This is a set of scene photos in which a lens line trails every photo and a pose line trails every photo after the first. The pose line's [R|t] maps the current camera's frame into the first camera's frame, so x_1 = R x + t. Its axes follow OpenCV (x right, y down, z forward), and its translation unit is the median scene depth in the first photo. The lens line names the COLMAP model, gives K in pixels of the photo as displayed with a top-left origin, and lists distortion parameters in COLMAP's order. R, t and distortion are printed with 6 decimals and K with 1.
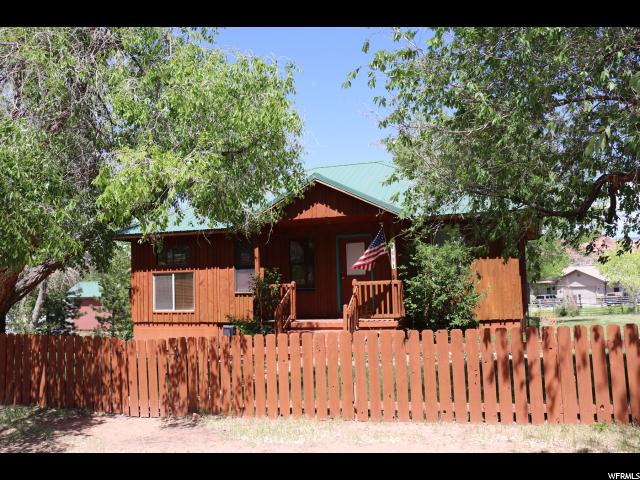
lens RADIAL K [[604.0, 0, 319.0], [0, 604.0, 239.8], [0, 0, 1]] dist [0.003235, 0.000000]
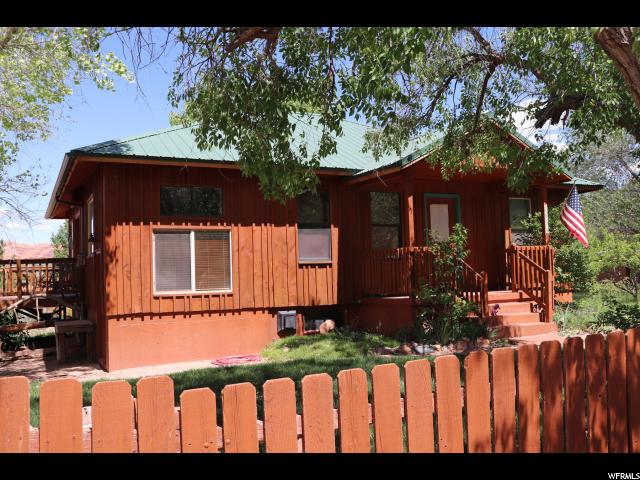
lens RADIAL K [[604.0, 0, 320.4], [0, 604.0, 239.9], [0, 0, 1]] dist [0.003235, 0.000000]
pose [[0.712045, 0.038614, 0.701072, -0.578626], [-0.048894, 0.998790, -0.005352, 0.062622], [-0.700430, -0.030467, 0.713071, 0.483349]]
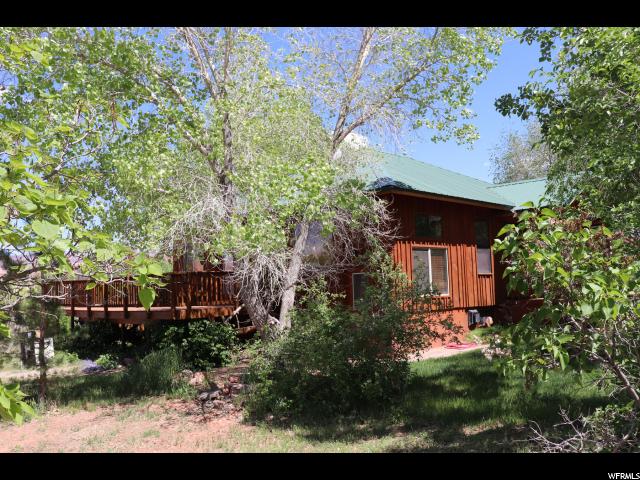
lens RADIAL K [[604.0, 0, 318.9], [0, 604.0, 238.9], [0, 0, 1]] dist [0.003235, 0.000000]
pose [[0.450165, 0.074488, 0.889833, -1.023160], [-0.059837, 0.996791, -0.053171, 0.095014], [-0.890939, -0.029309, 0.453177, 0.776588]]
